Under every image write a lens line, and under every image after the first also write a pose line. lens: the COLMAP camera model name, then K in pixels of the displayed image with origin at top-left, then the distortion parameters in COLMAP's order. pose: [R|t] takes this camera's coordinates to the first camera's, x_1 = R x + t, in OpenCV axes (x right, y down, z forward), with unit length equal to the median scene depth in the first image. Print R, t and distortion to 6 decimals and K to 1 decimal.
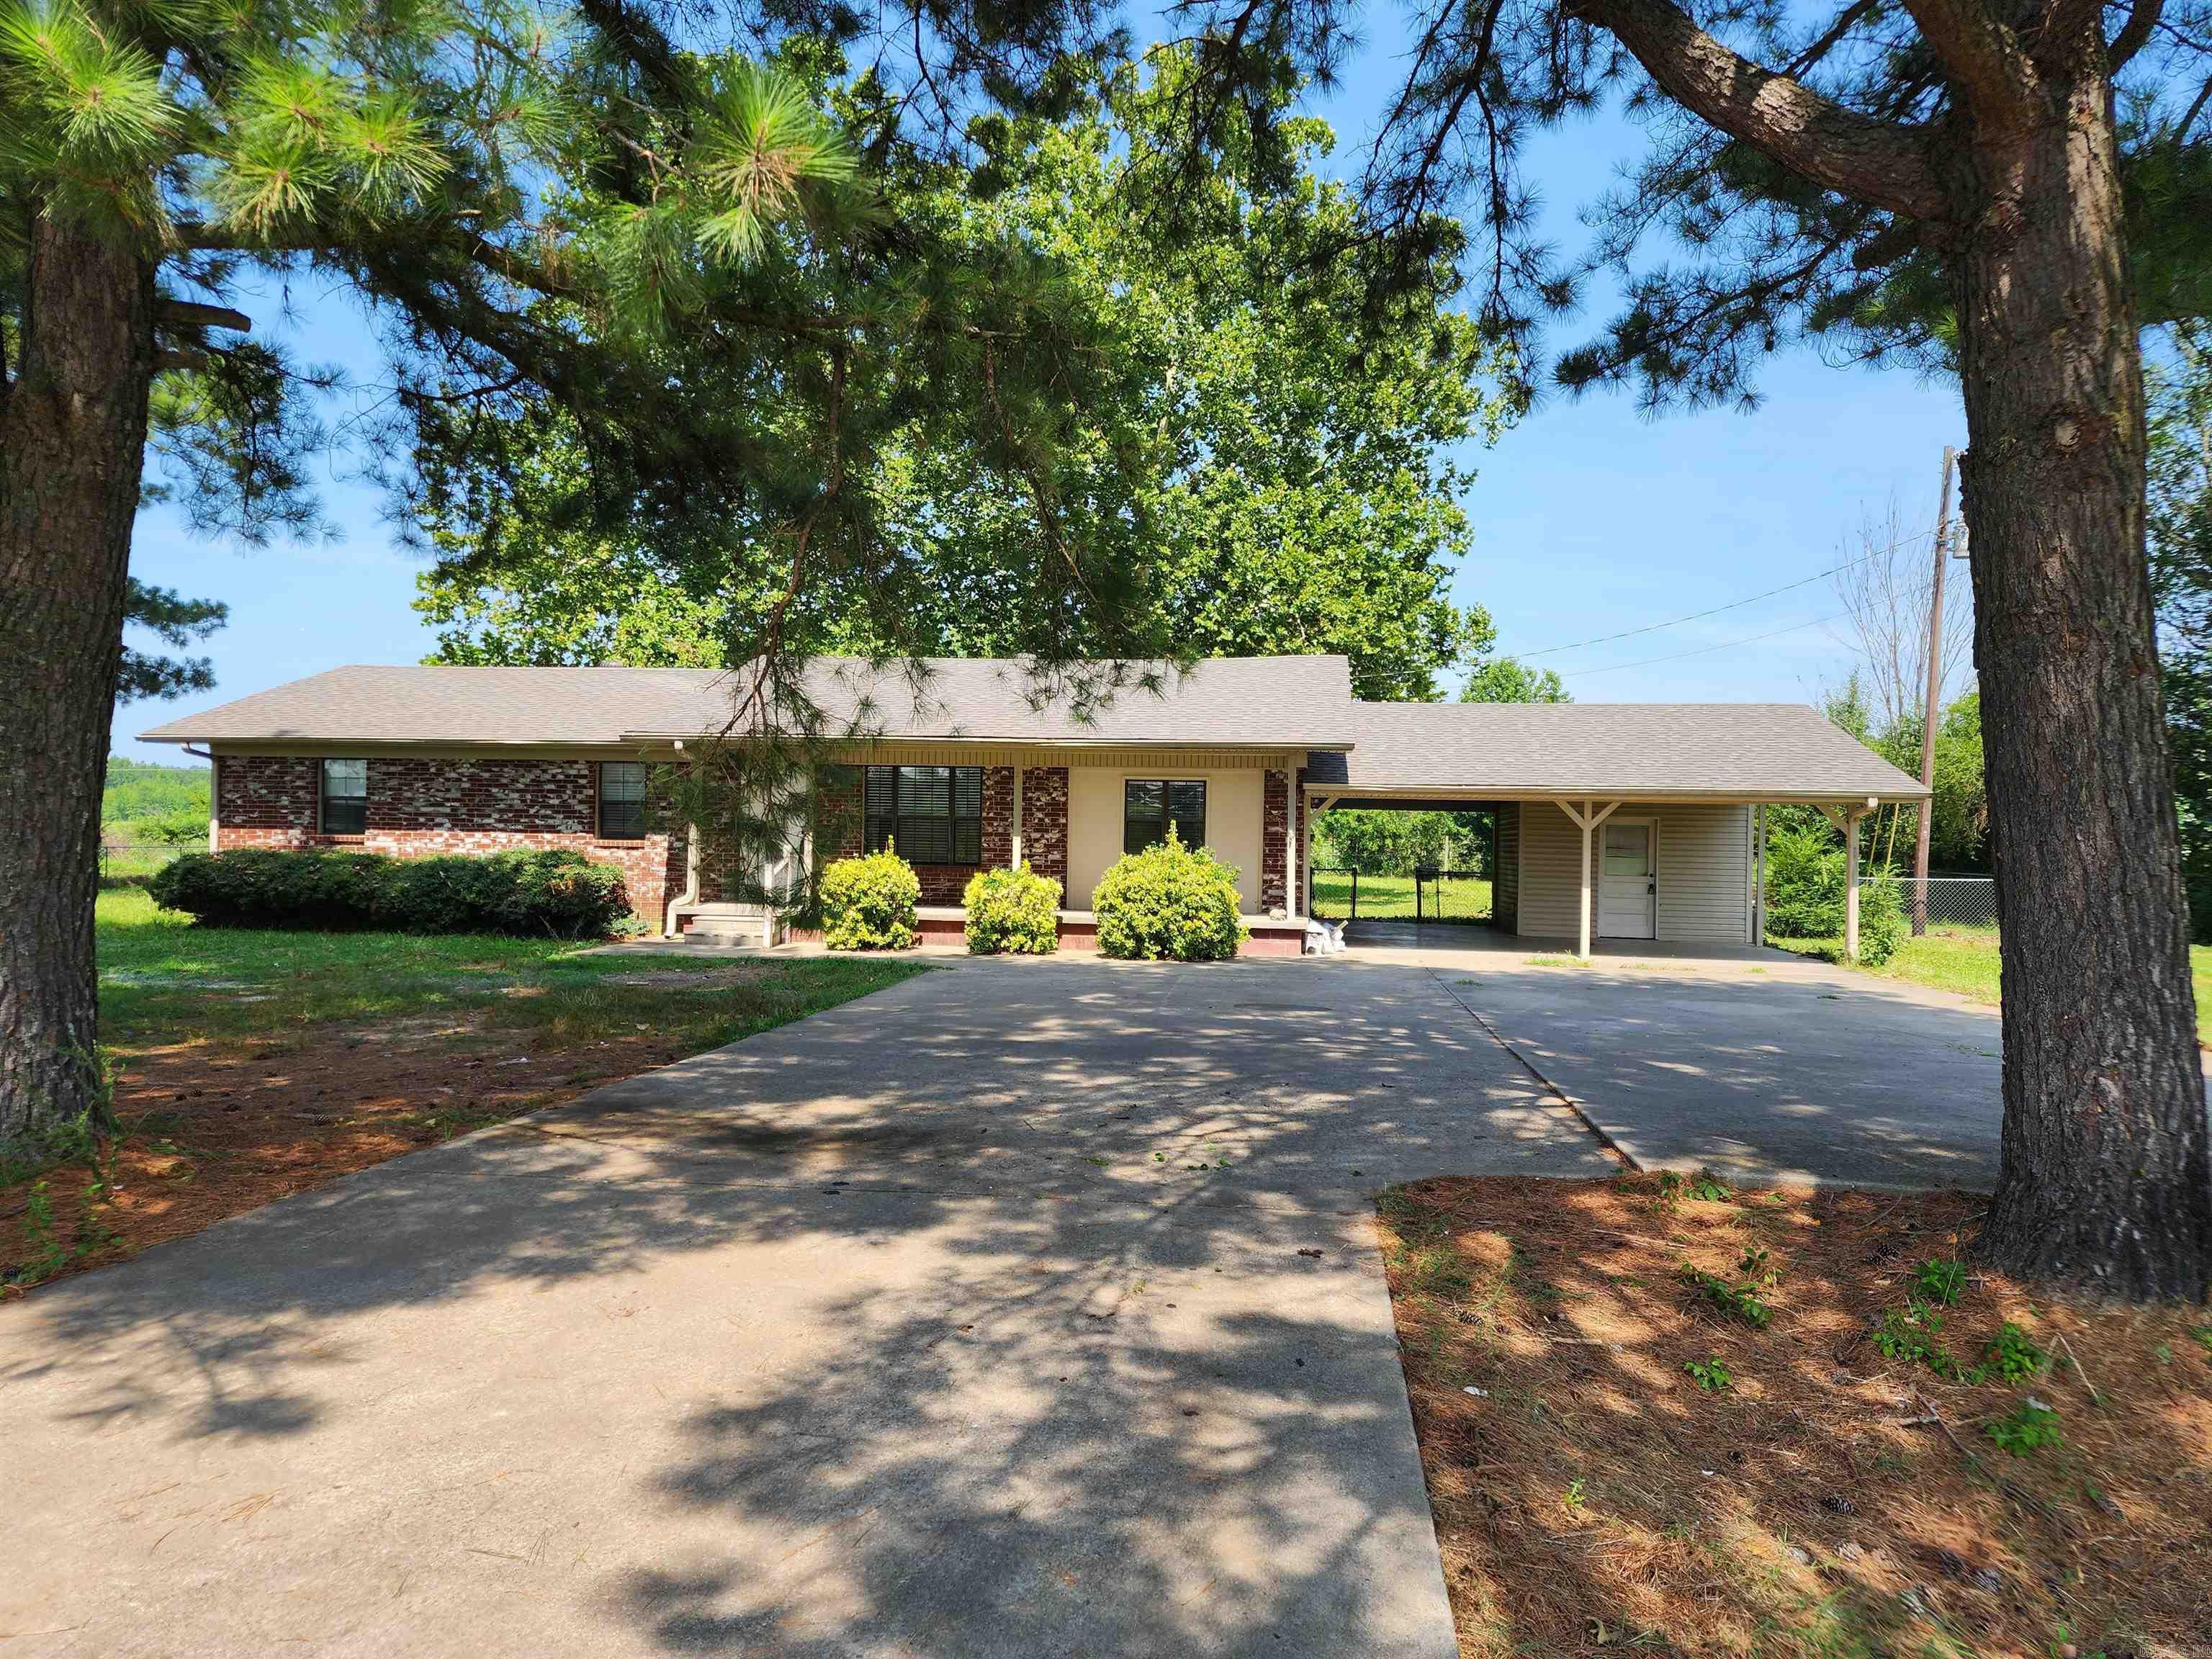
lens RADIAL K [[1494.5, 0, 1146.4], [0, 1494.5, 826.8], [0, 0, 1]] dist [0.070085, -0.085575]
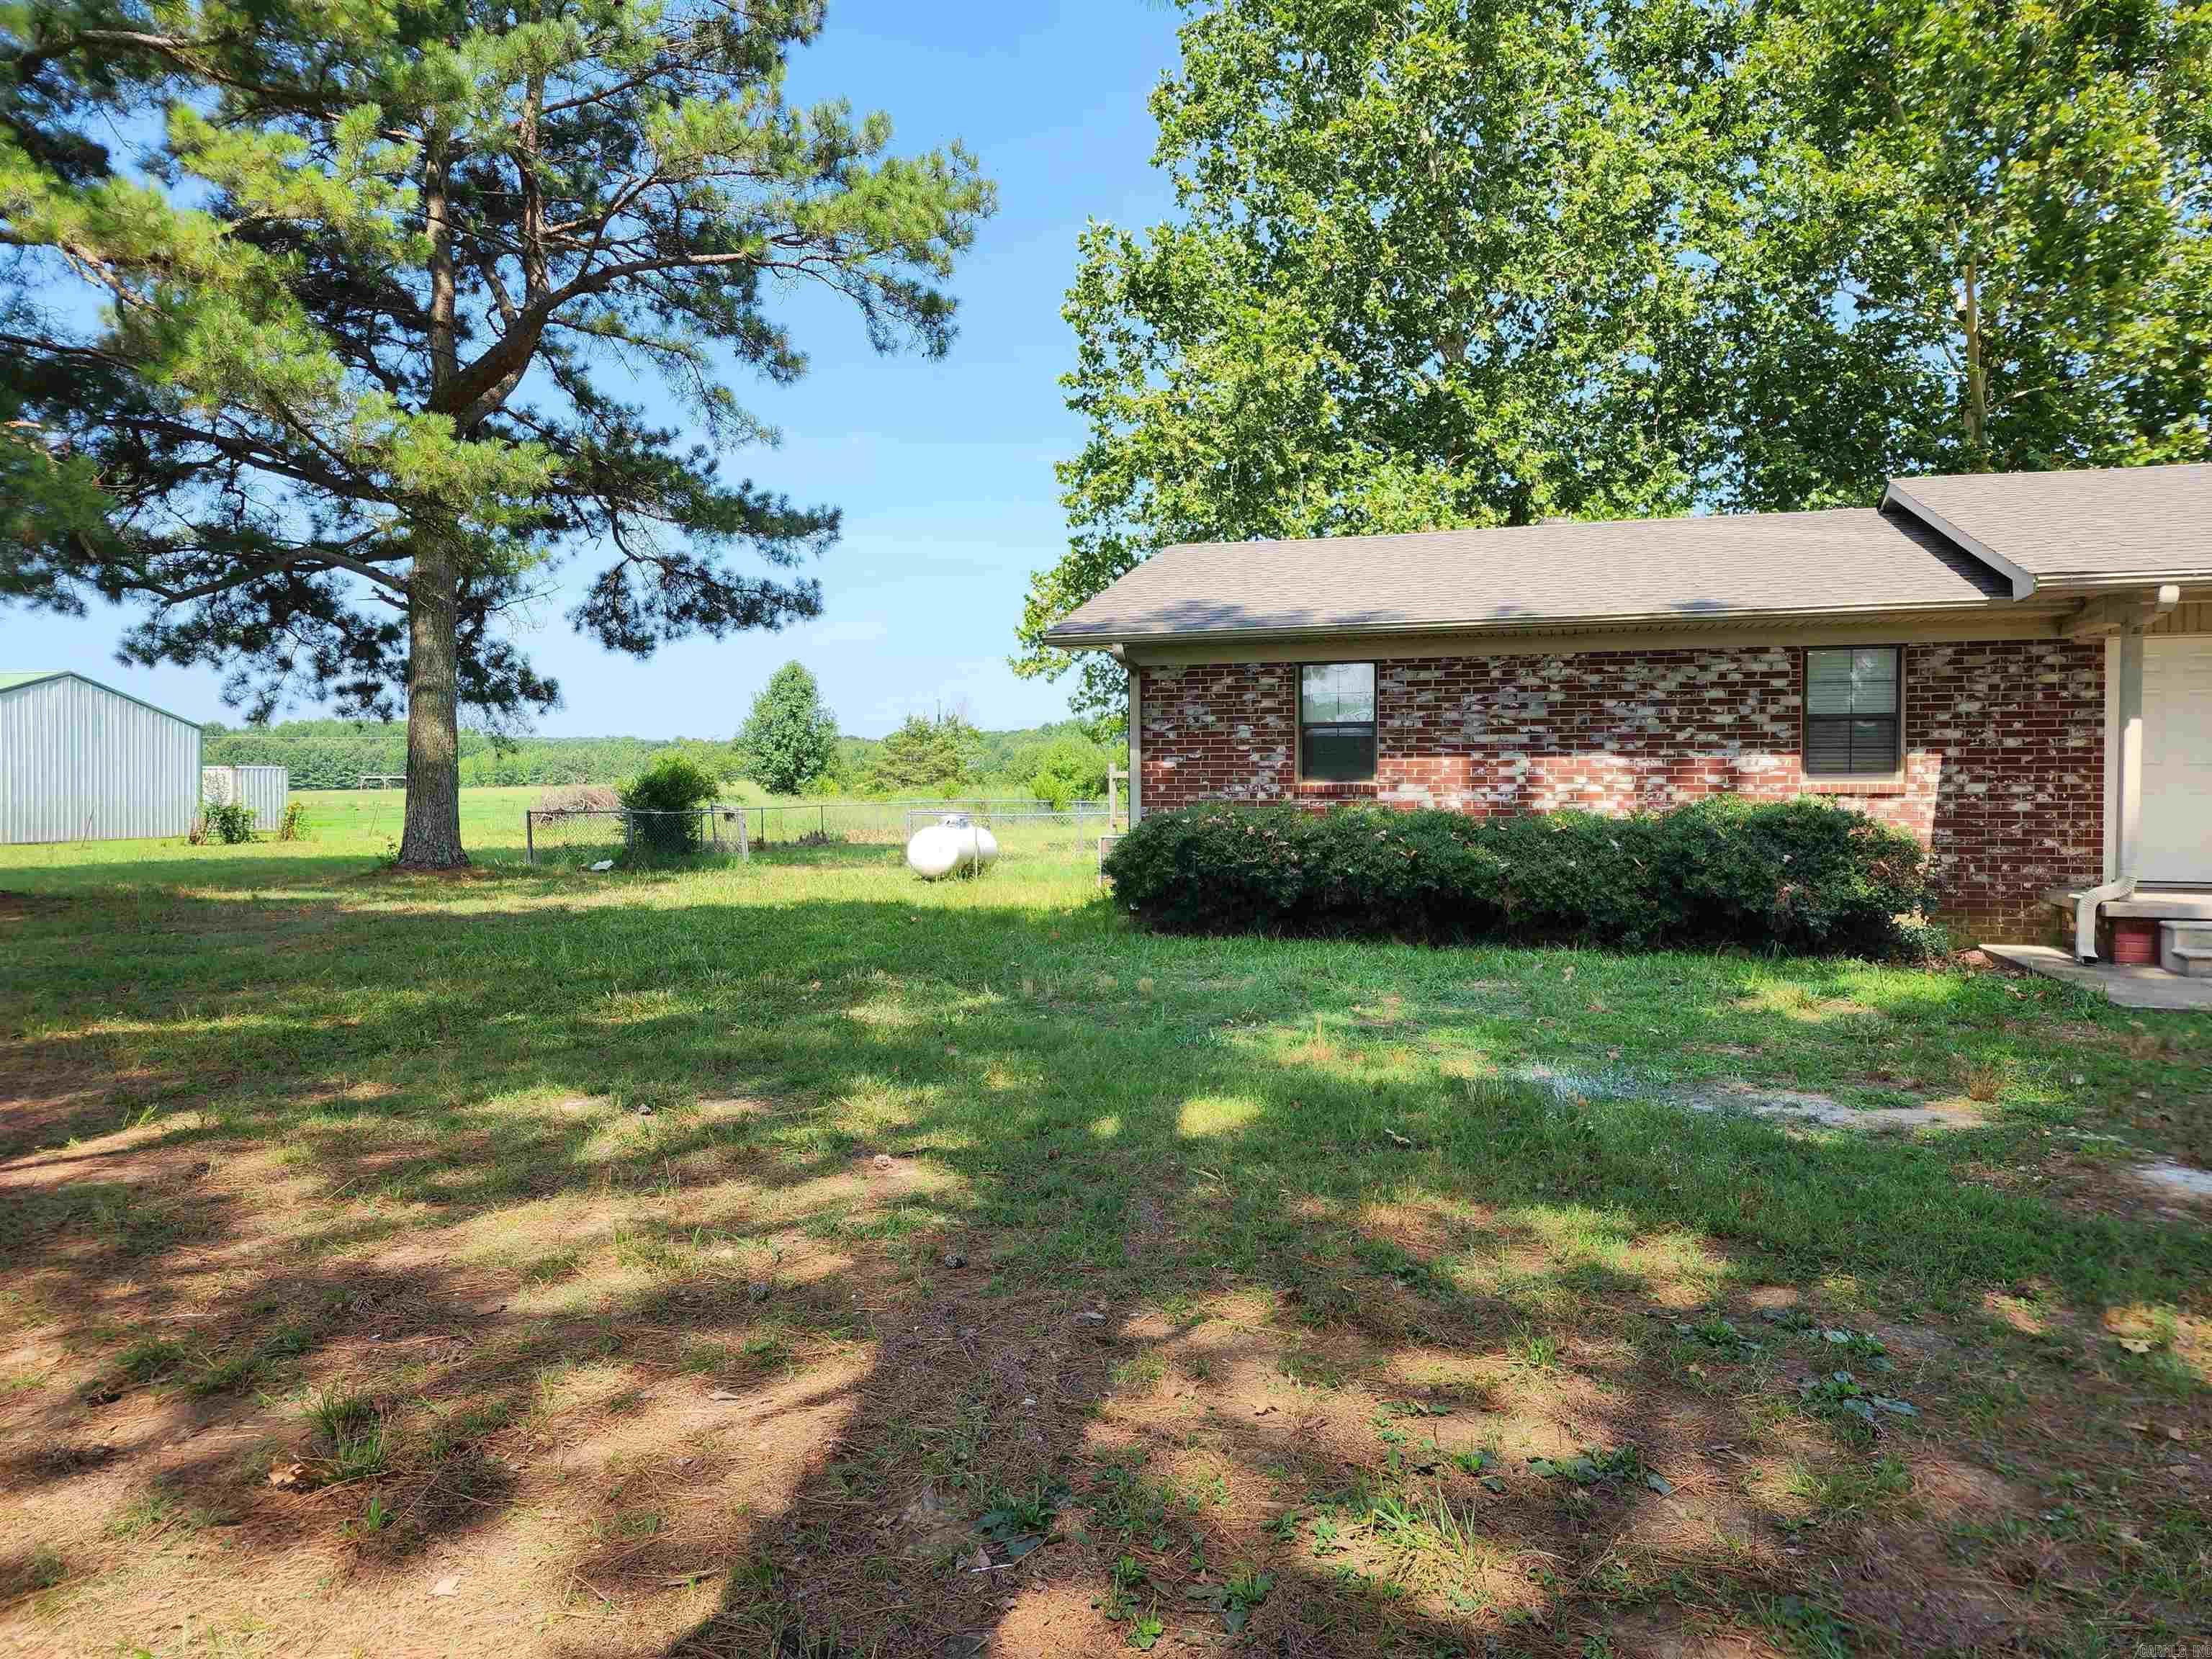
lens RADIAL K [[1480.9, 0, 1114.3], [0, 1480.9, 795.9], [0, 0, 1]] dist [0.078925, -0.069980]
pose [[0.982207, -0.016163, -0.187107, -0.516020], [0.018640, 0.999760, 0.011483, 0.002140], [0.186877, -0.014767, 0.982272, 0.379710]]
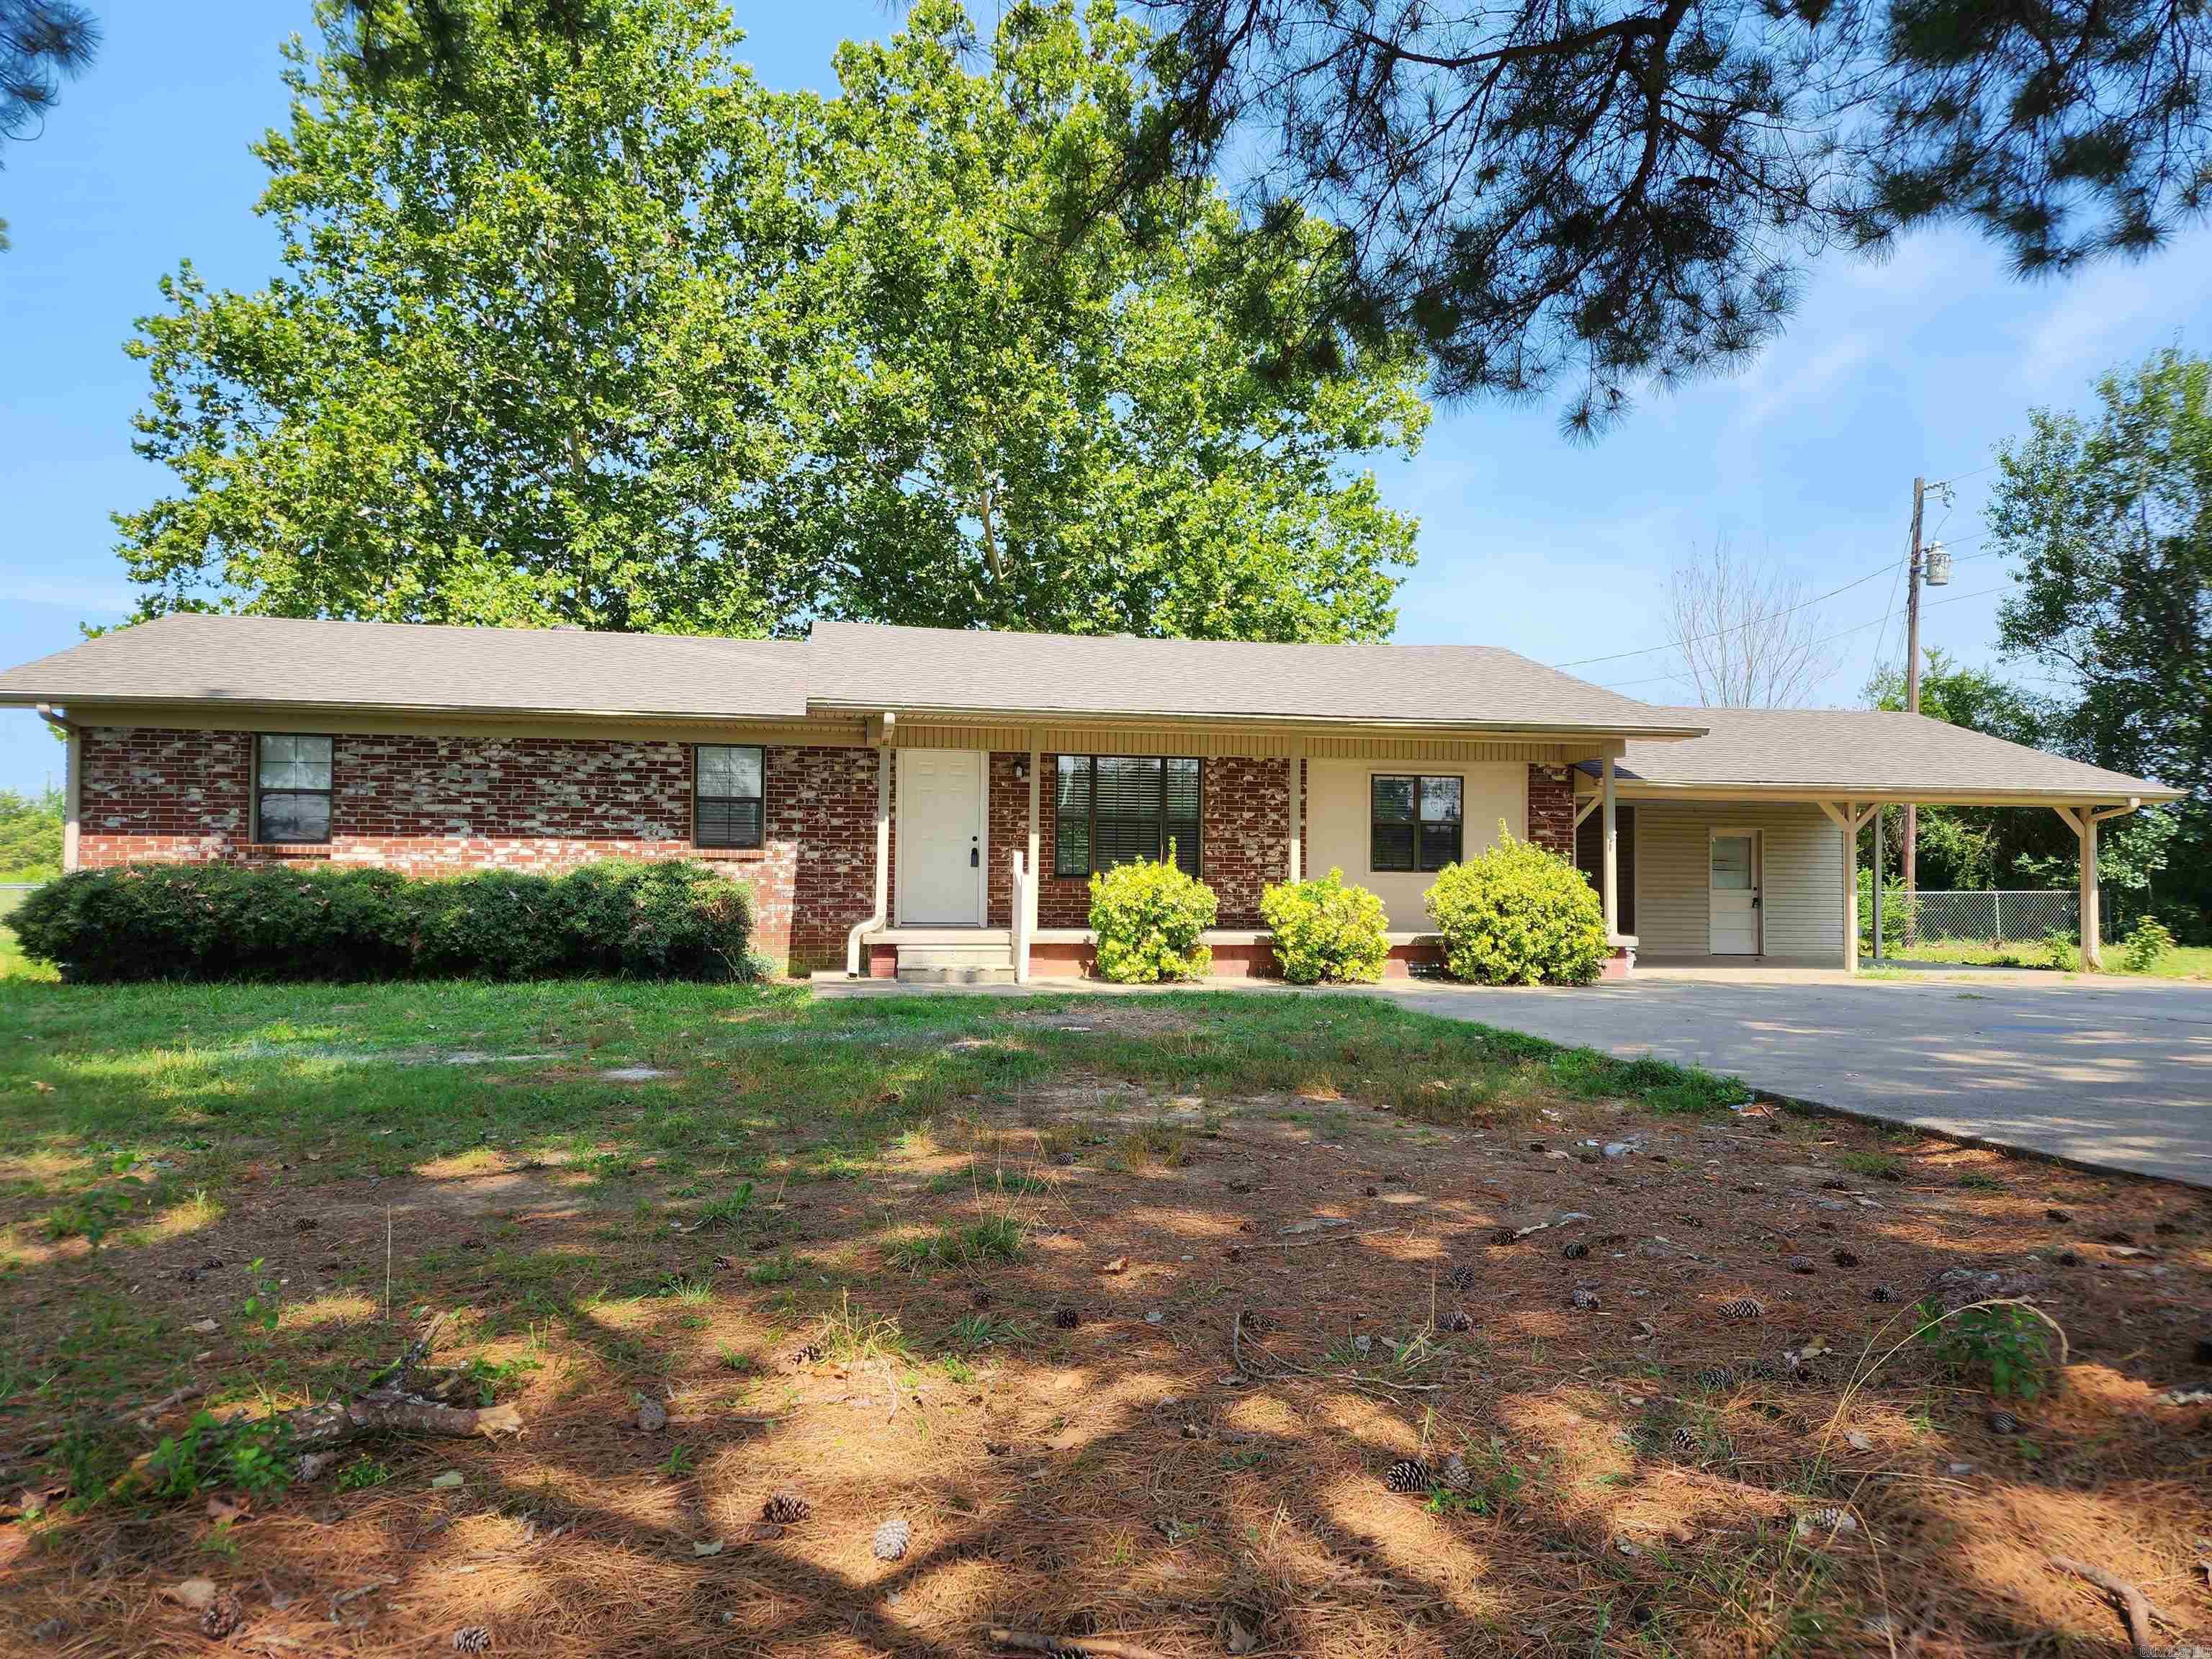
lens RADIAL K [[1478.6, 0, 1102.0], [0, 1478.6, 836.6], [0, 0, 1]] dist [0.090215, -0.076754]
pose [[0.957710, 0.000062, 0.287736, -0.381255], [0.006704, 0.999724, -0.022529, 0.020166], [-0.287658, 0.023505, 0.957445, 0.237634]]
